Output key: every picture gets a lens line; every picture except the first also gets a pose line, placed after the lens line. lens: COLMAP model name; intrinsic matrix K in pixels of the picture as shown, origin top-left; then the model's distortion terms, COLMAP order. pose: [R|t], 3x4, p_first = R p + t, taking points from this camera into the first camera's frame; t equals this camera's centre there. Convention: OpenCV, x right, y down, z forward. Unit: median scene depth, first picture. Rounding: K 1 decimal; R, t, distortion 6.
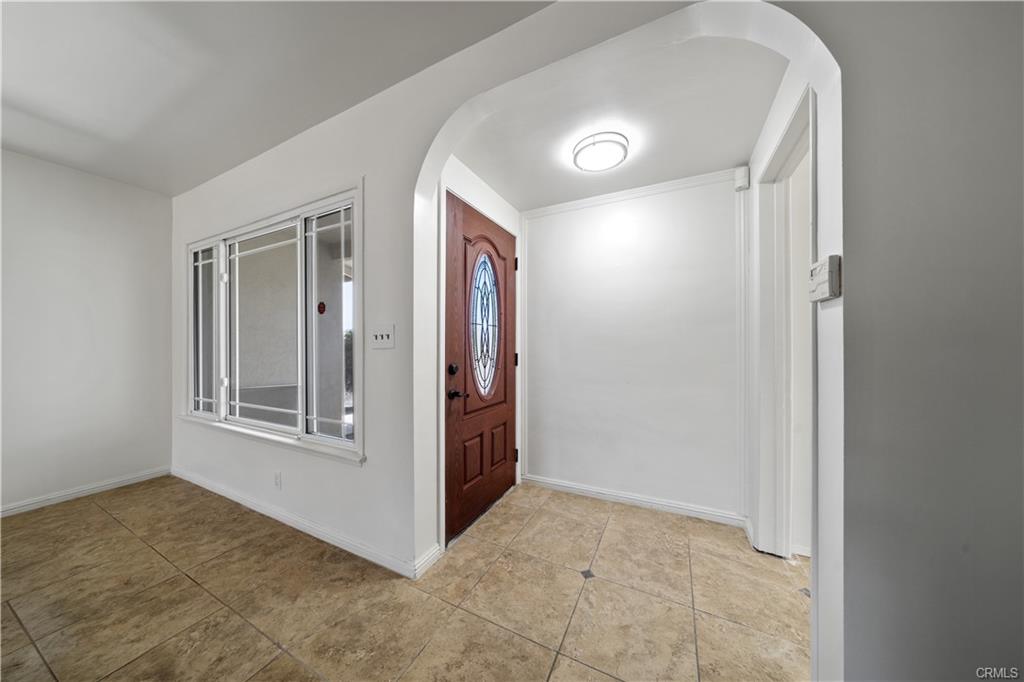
lens RADIAL K [[319.0, 0, 510.2], [0, 319.0, 342.9], [0, 0, 1]] dist [-0.001216, 0.000129]
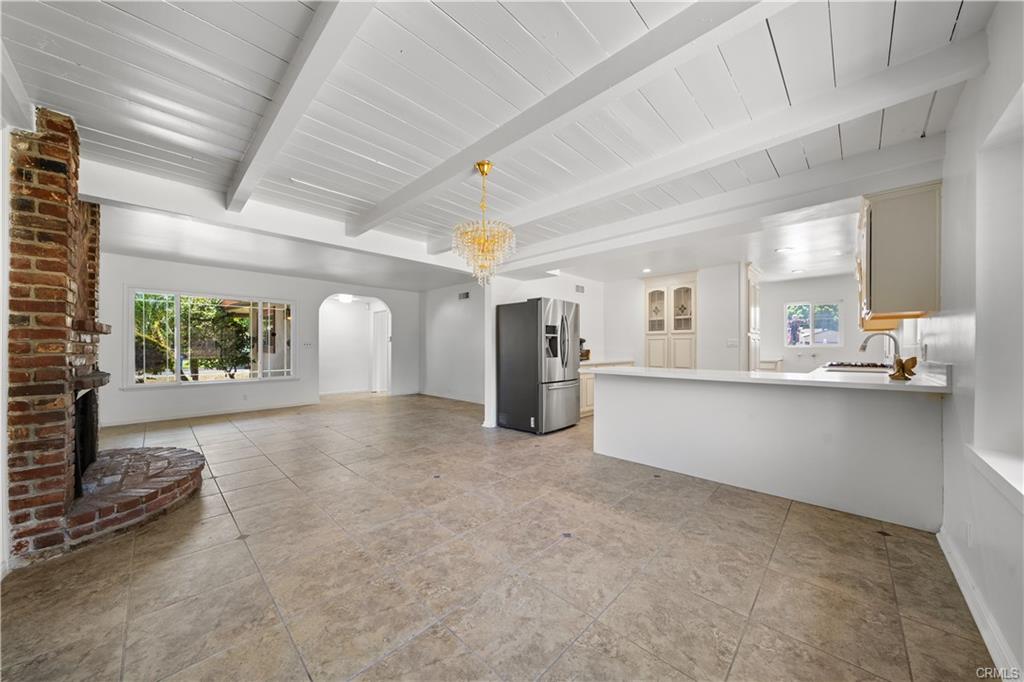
lens RADIAL K [[352.2, 0, 512.2], [0, 352.2, 346.3], [0, 0, 1]] dist [-0.005687, -0.000219]
pose [[0.291712, 0.012876, 0.956420, -3.561993], [-0.002244, 0.999916, -0.012777, 0.051500], [-0.956504, 0.001581, 0.291716, -2.385495]]
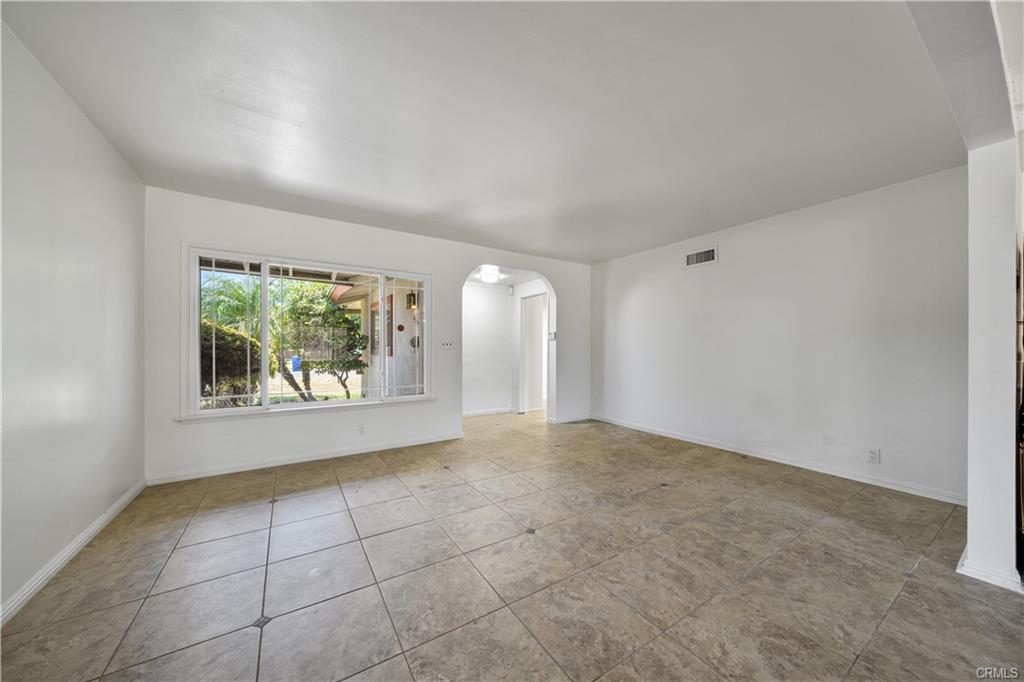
lens RADIAL K [[352.2, 0, 506.1], [0, 352.2, 346.4], [0, 0, 1]] dist [-0.005687, -0.000219]
pose [[0.509830, 0.011567, 0.860197, -2.428504], [-0.002505, 0.999925, -0.011961, 0.026207], [-0.860271, 0.003943, 0.509821, -0.715052]]
